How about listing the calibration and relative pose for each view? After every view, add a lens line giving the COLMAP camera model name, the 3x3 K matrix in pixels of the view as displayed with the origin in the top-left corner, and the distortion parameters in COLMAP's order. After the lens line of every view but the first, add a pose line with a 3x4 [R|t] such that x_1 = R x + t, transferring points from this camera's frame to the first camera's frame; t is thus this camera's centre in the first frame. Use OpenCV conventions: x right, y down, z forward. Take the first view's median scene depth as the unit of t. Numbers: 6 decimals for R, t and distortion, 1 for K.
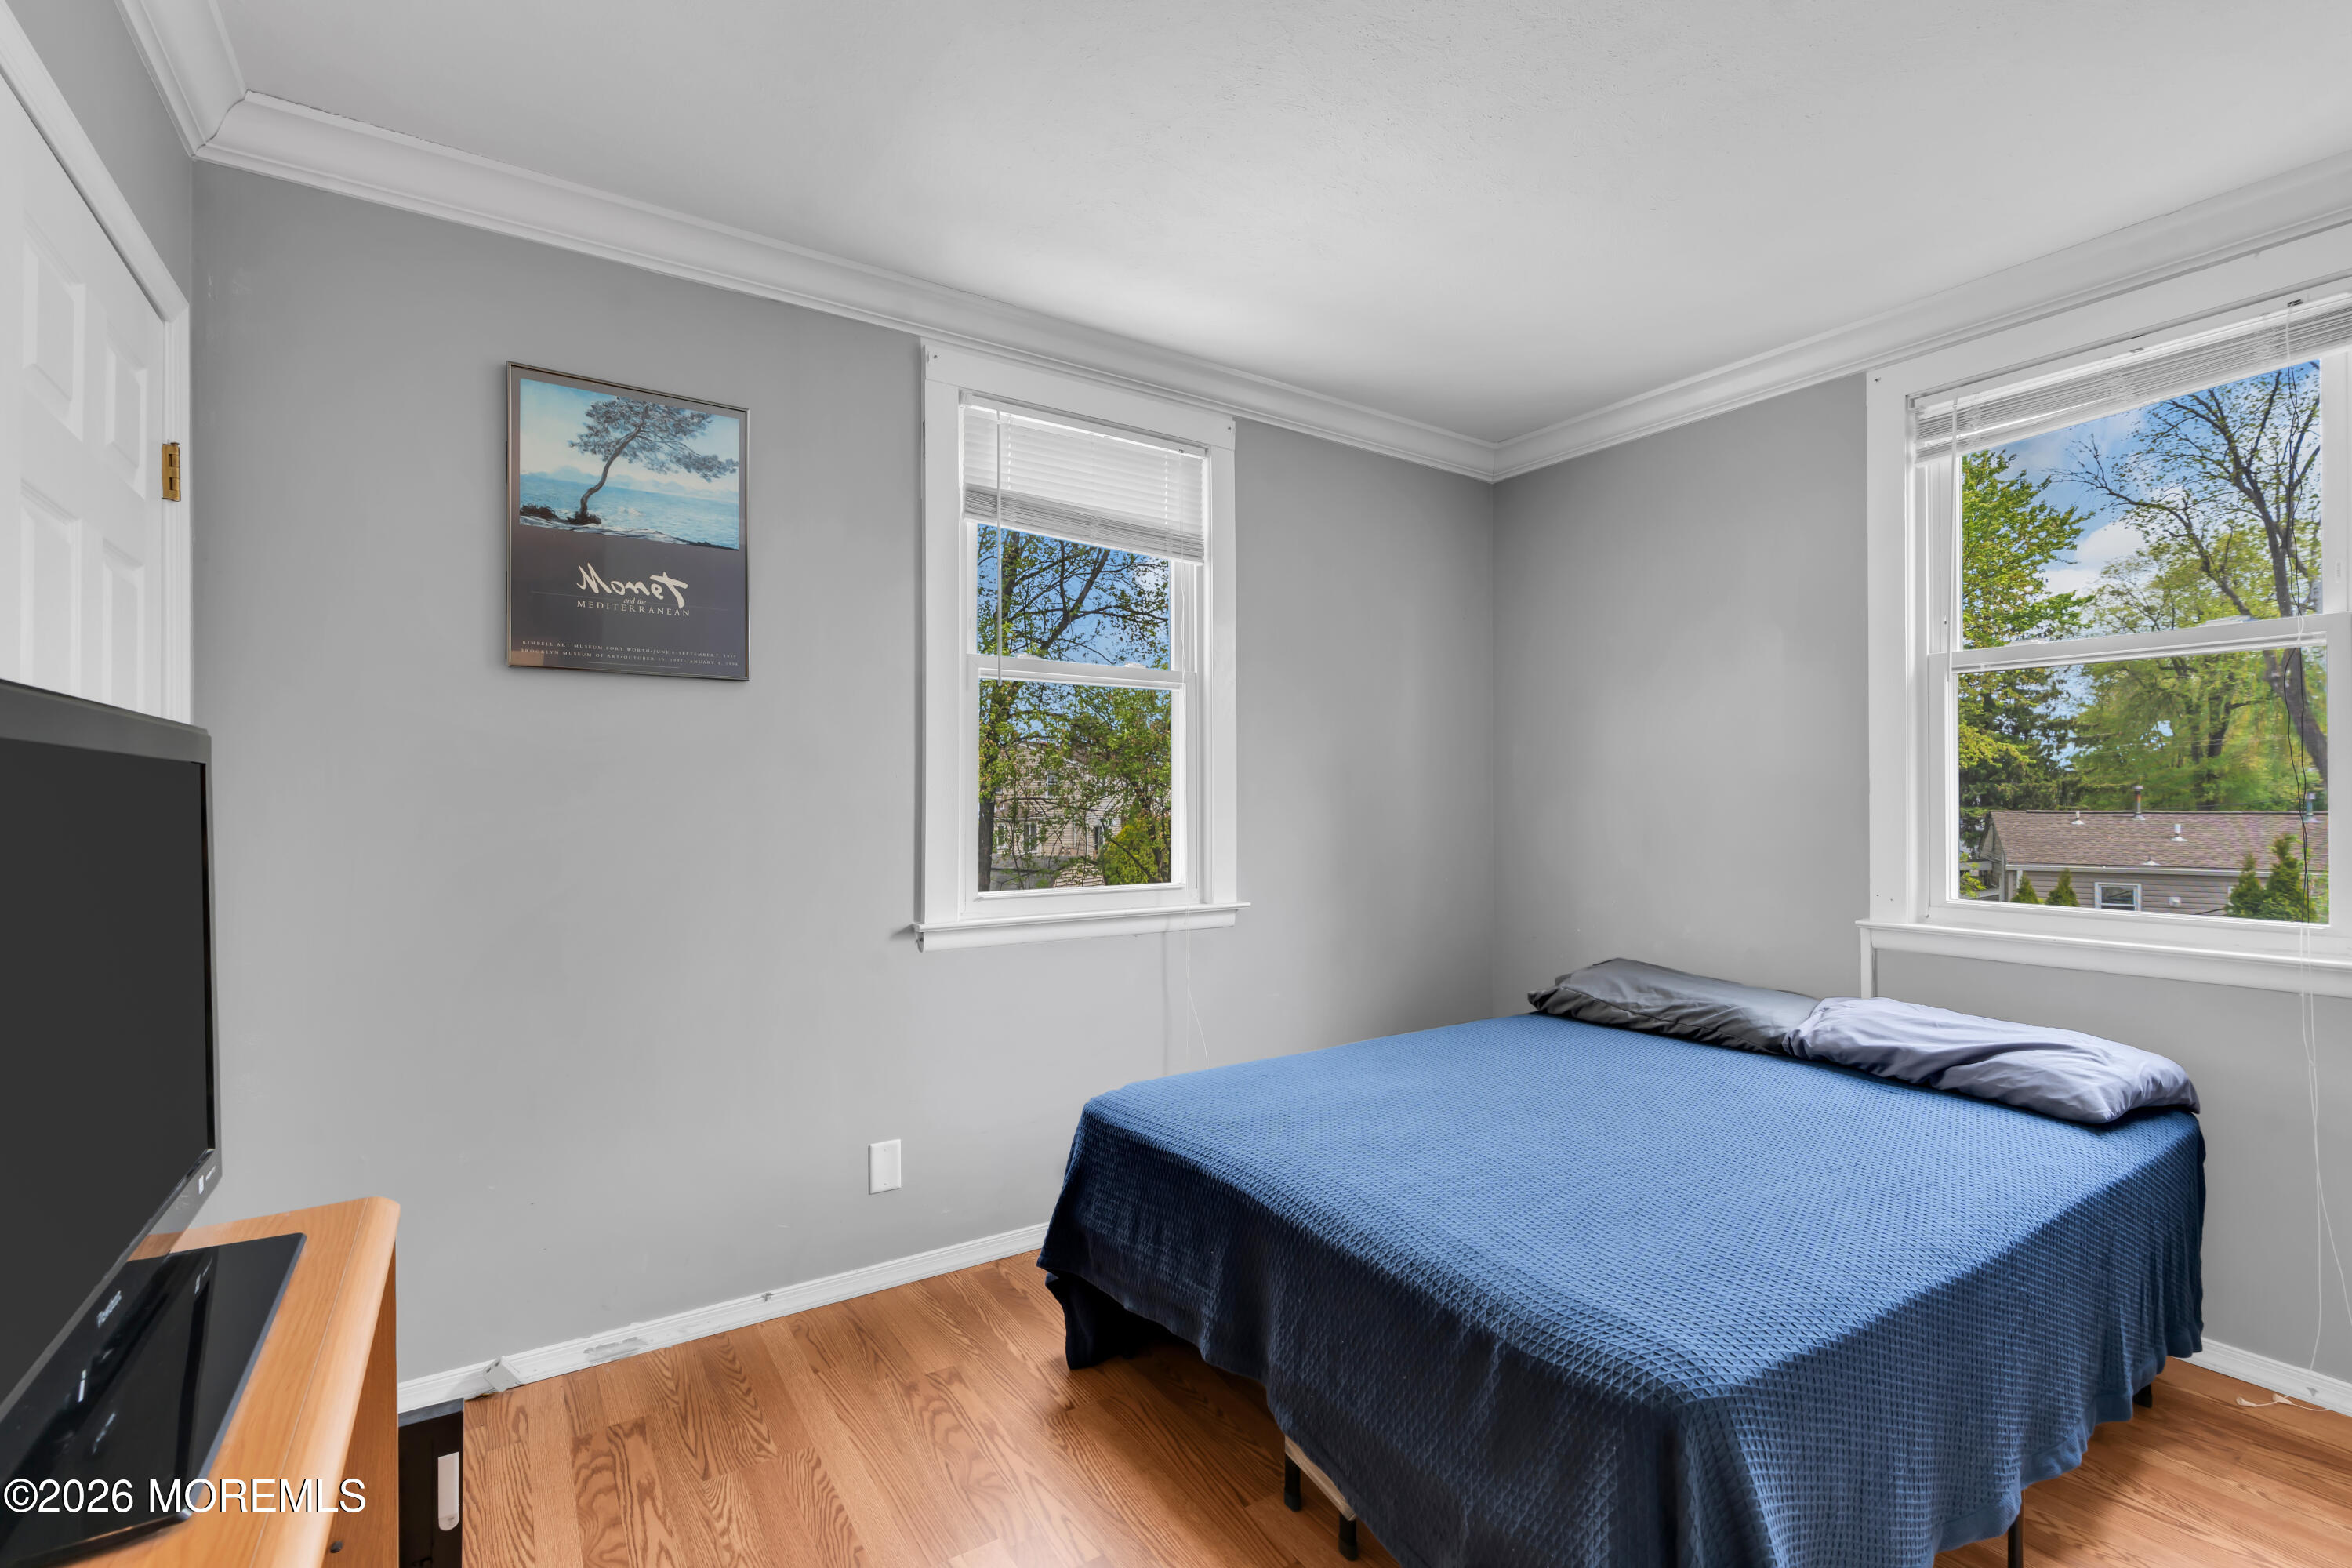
lens RADIAL K [[1047.0, 0, 1178.9], [0, 1047.0, 815.8], [0, 0, 1]] dist [-0.004633, 0.000575]
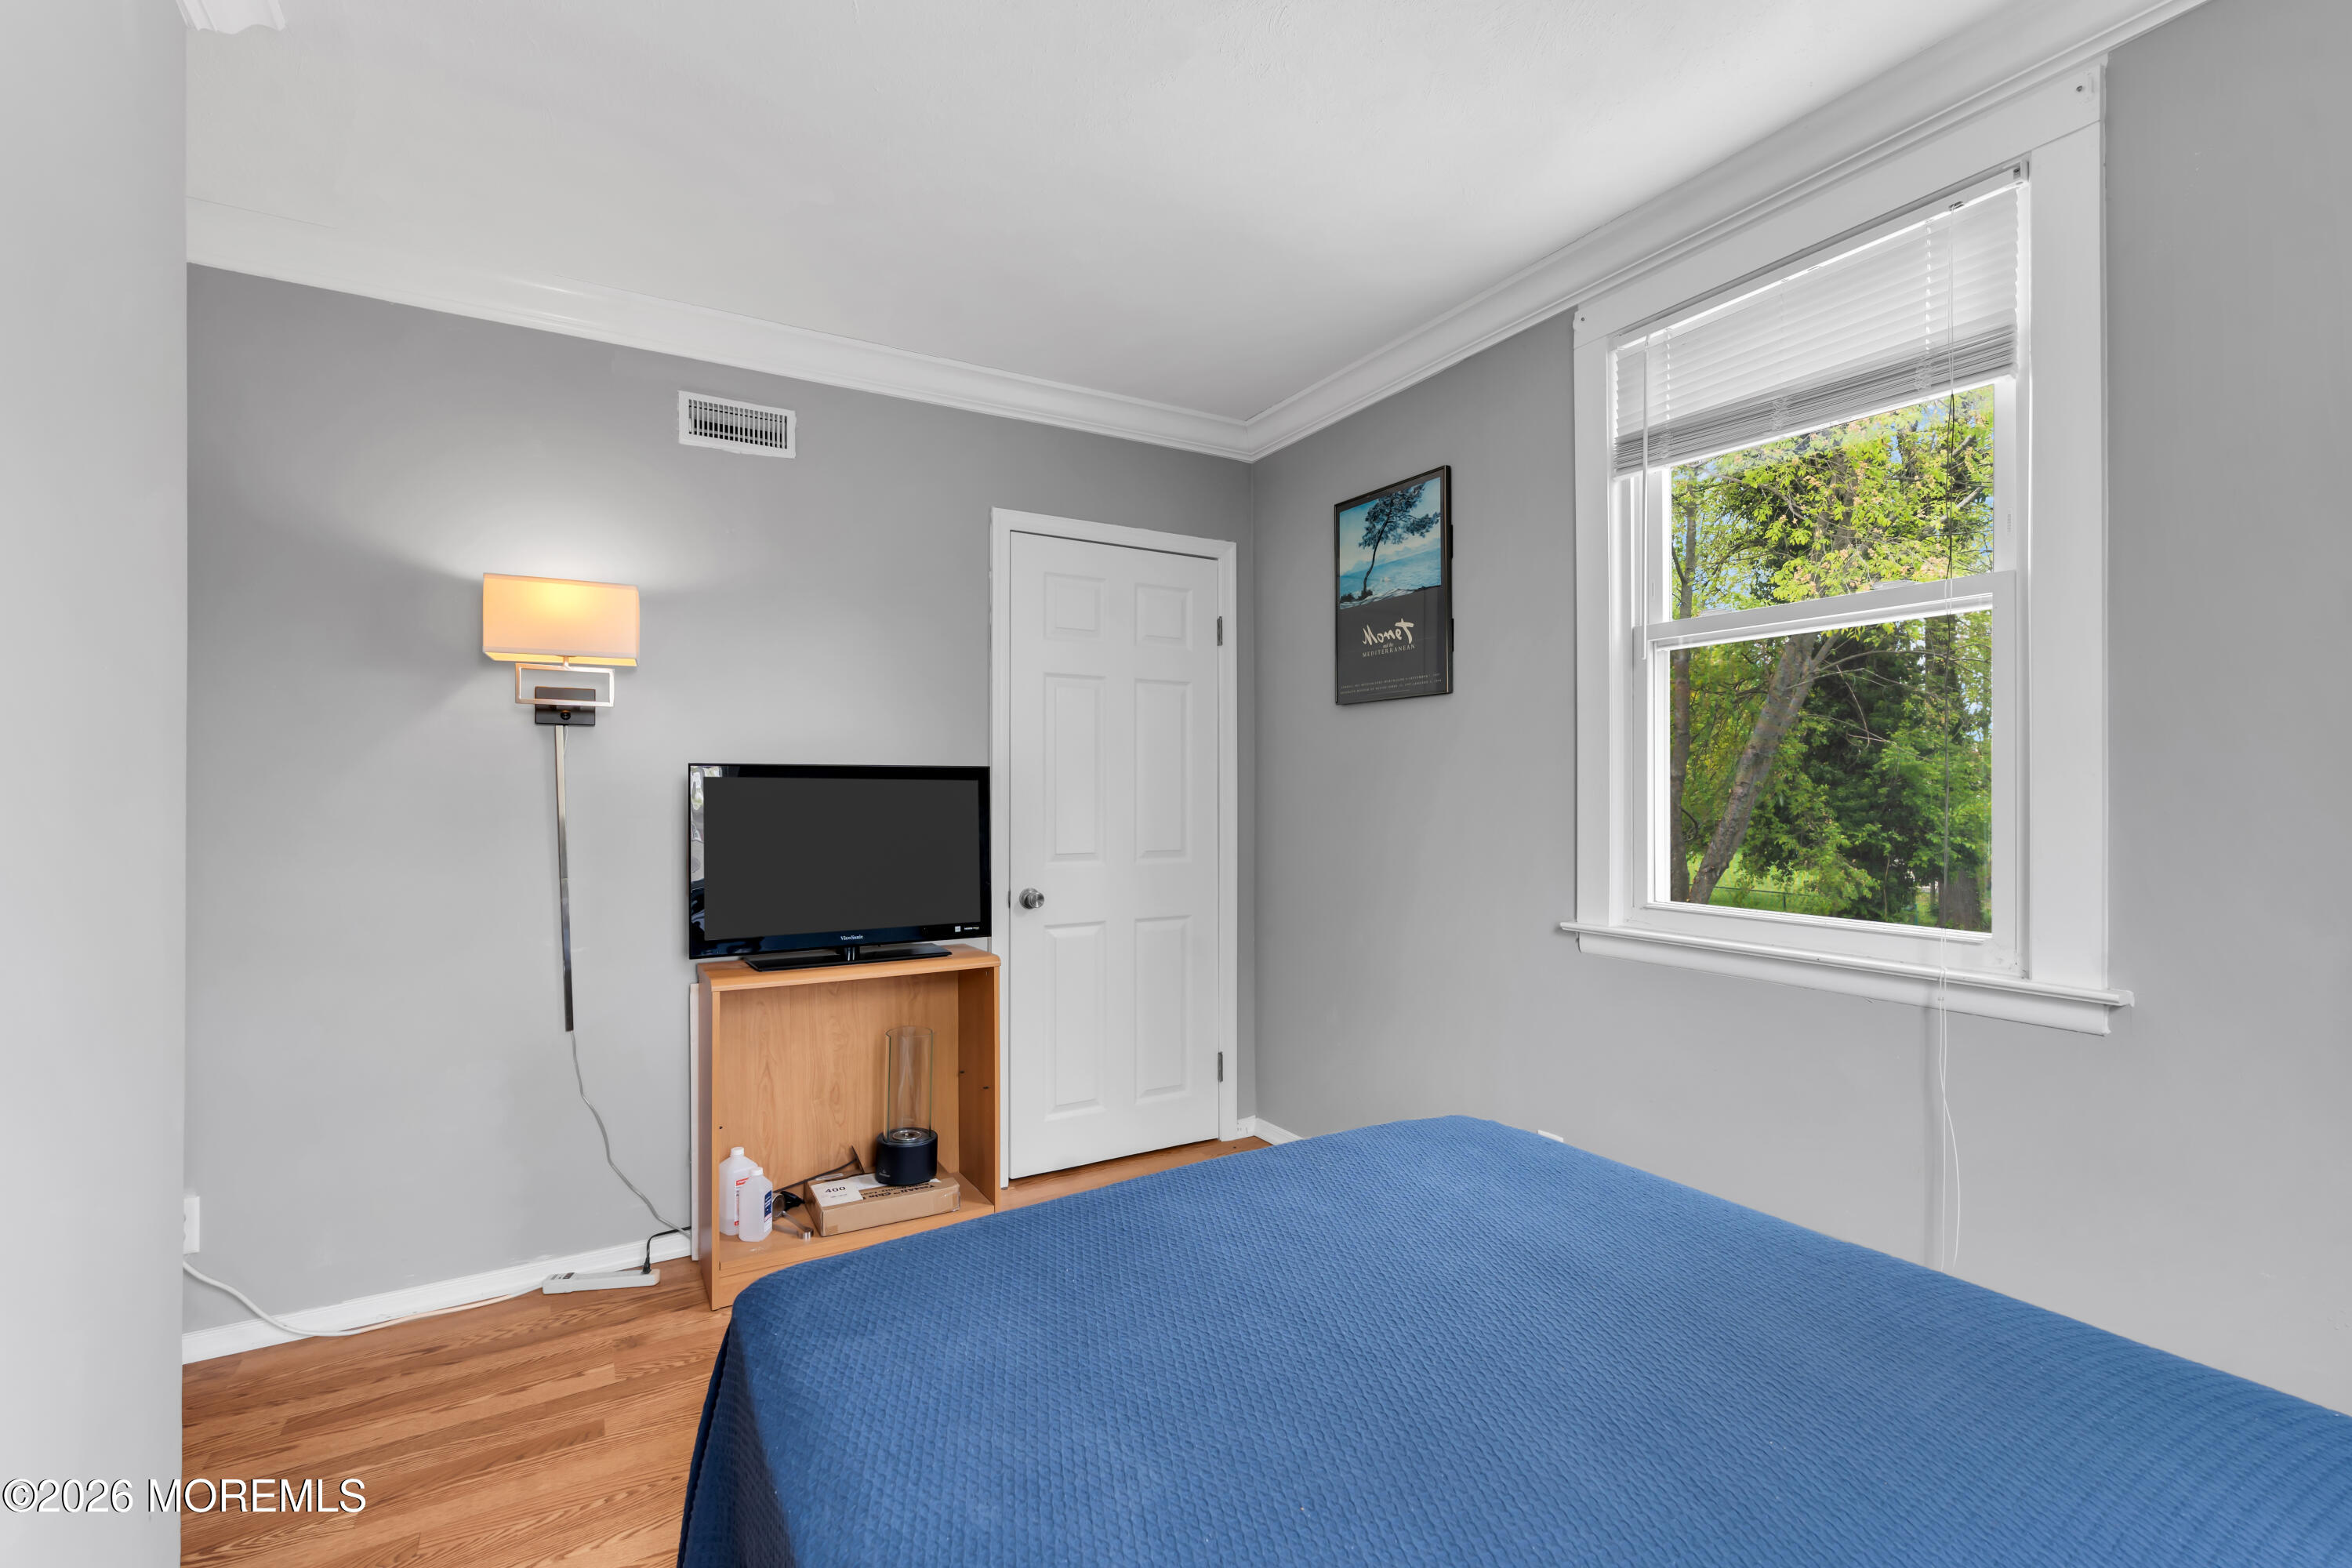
lens RADIAL K [[1047.0, 0, 1178.9], [0, 1047.0, 815.8], [0, 0, 1]] dist [-0.004633, 0.000575]
pose [[-0.050346, 0.021268, -0.998505, 0.823734], [-0.014046, 0.999659, 0.022001, -0.011240], [0.998633, 0.015132, -0.050030, 0.781995]]
